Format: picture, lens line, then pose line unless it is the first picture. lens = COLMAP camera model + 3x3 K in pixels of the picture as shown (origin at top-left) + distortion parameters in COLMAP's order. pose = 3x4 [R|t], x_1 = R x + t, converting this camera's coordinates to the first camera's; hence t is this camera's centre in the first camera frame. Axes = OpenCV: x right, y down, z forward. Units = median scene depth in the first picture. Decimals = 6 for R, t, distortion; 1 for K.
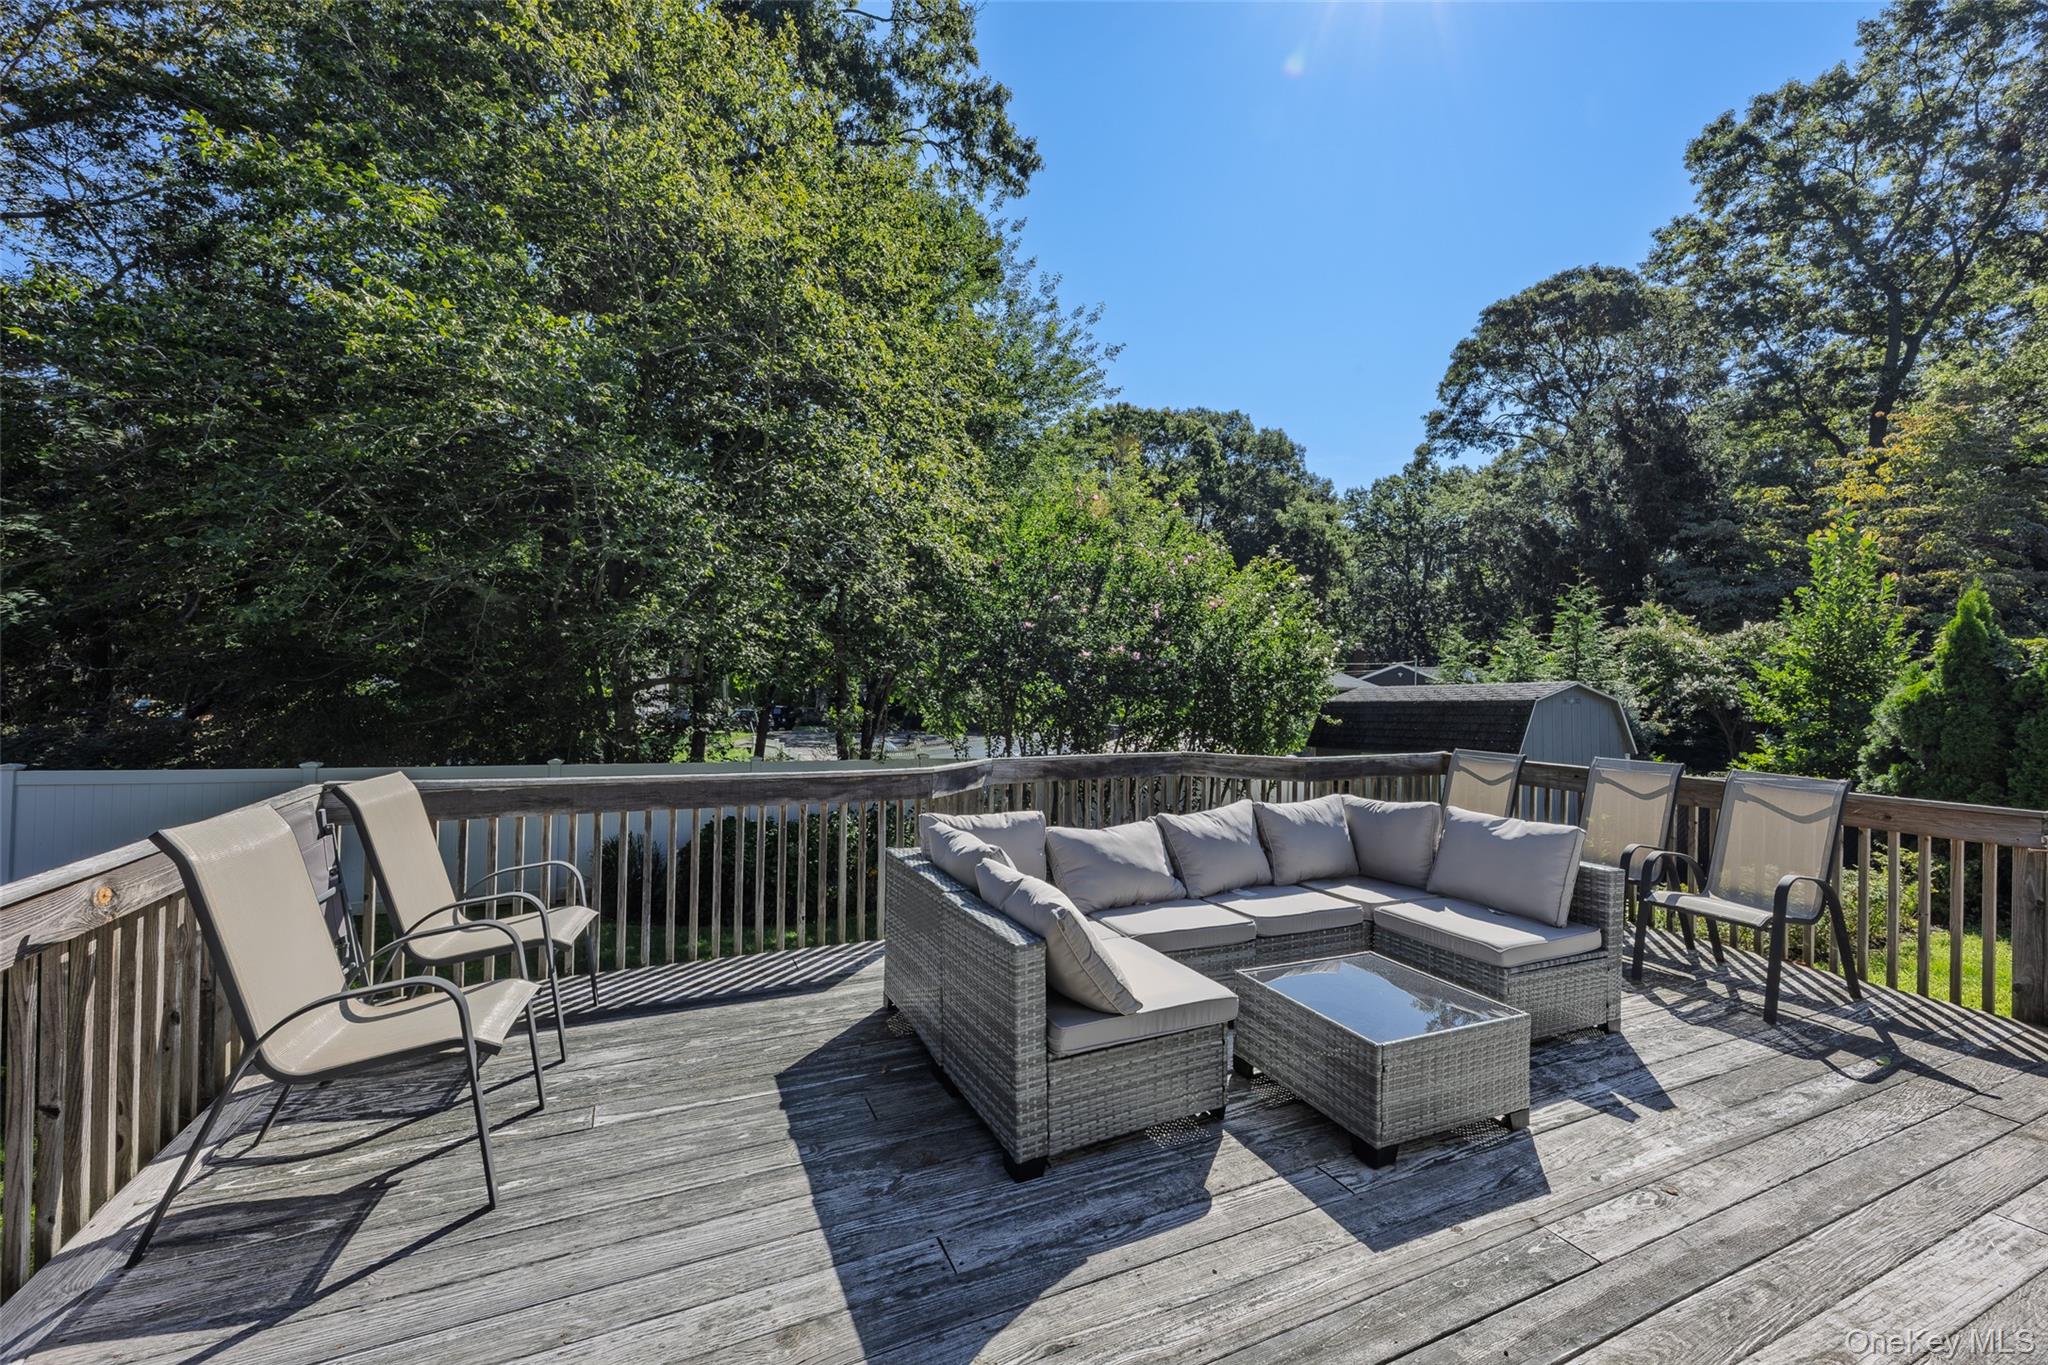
lens RADIAL K [[814.2, 0, 1023.3], [0, 814.2, 686.0], [0, 0, 1]] dist [0.001938, -0.000142]
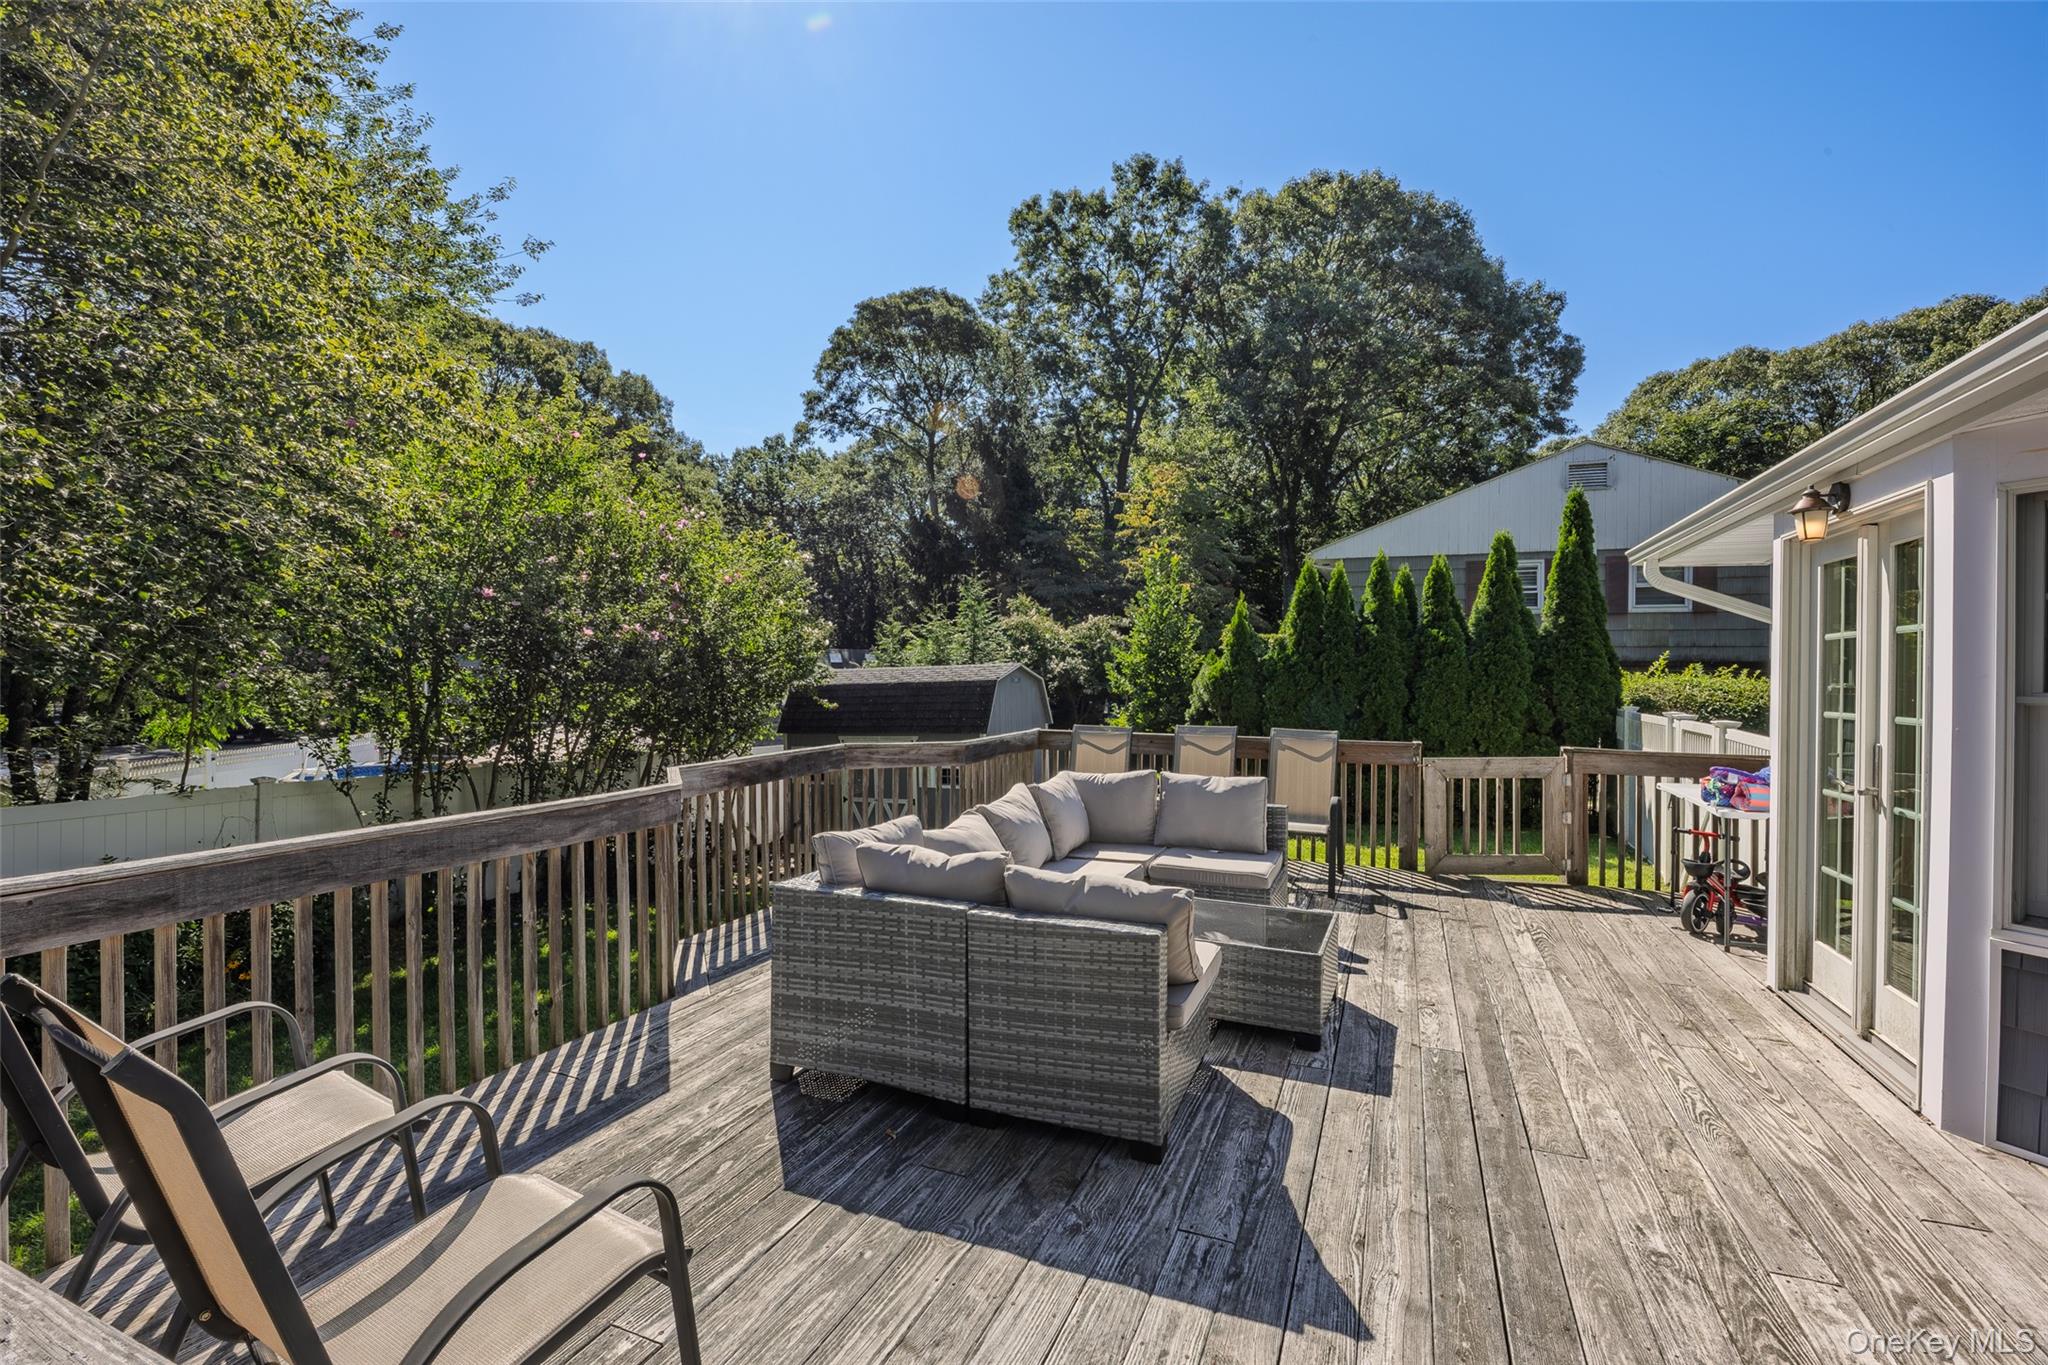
lens RADIAL K [[894.3, 0, 1024.0], [0, 894.3, 682.5], [0, 0, 1]] dist [-0.014958, 0.000435]
pose [[0.738602, -0.019605, 0.673857, -0.067761], [0.007911, 0.999760, 0.020416, -0.001545], [-0.674096, -0.009749, 0.738580, 0.022736]]
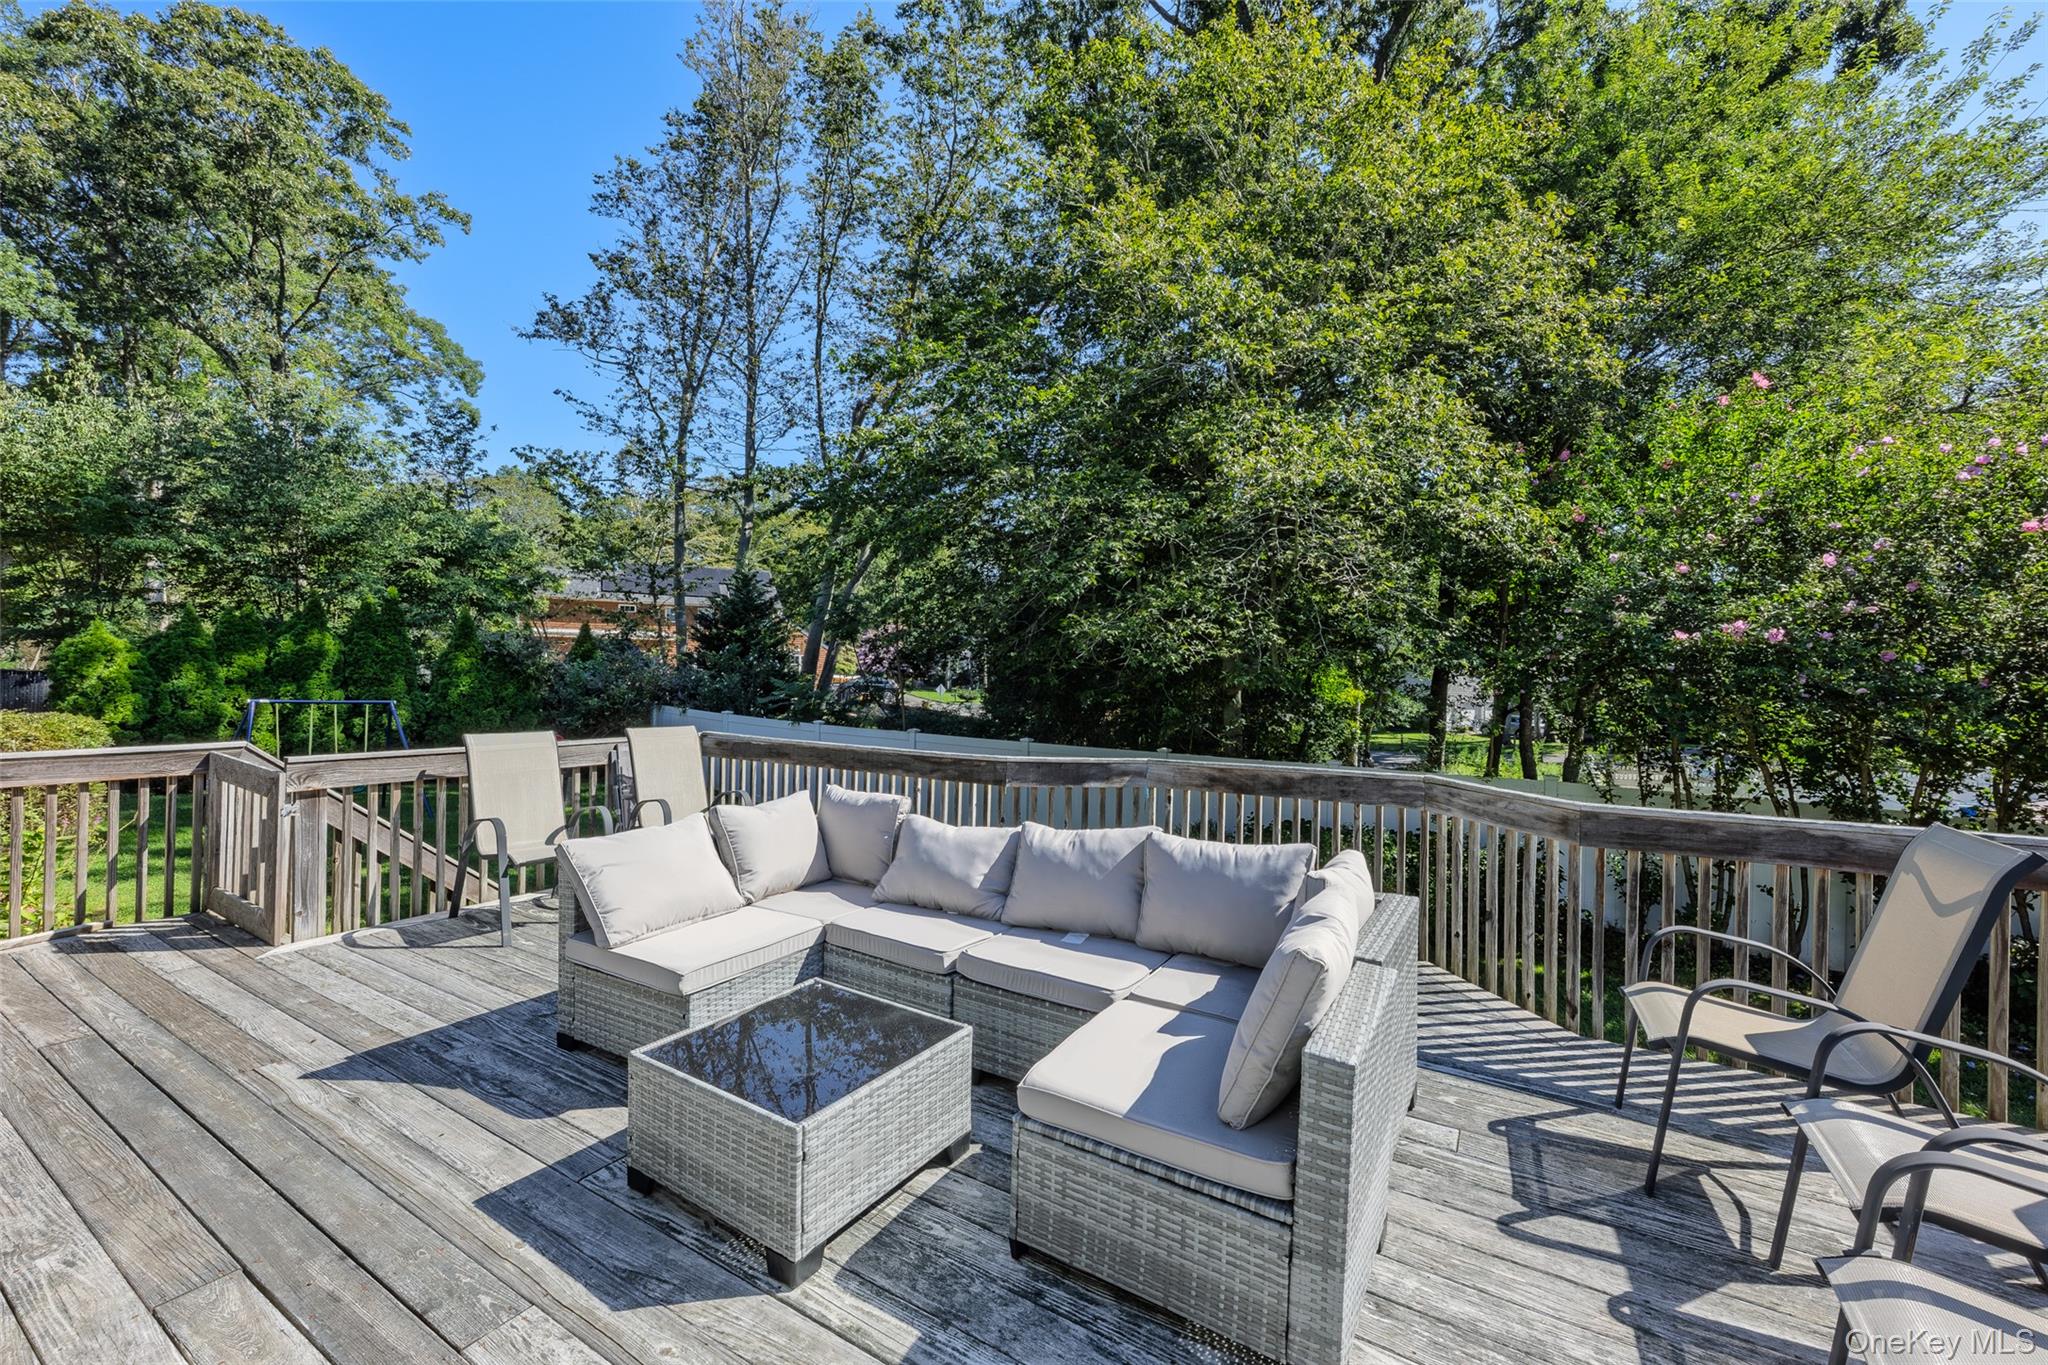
lens RADIAL K [[828.6, 0, 1025.0], [0, 828.6, 651.7], [0, 0, 1]] dist [0.001960, 0.000087]
pose [[0.555994, -0.028912, -0.830683, 0.119510], [-0.012760, 0.998980, -0.043310, 0.001920], [0.831088, 0.034679, 0.555058, 0.067102]]
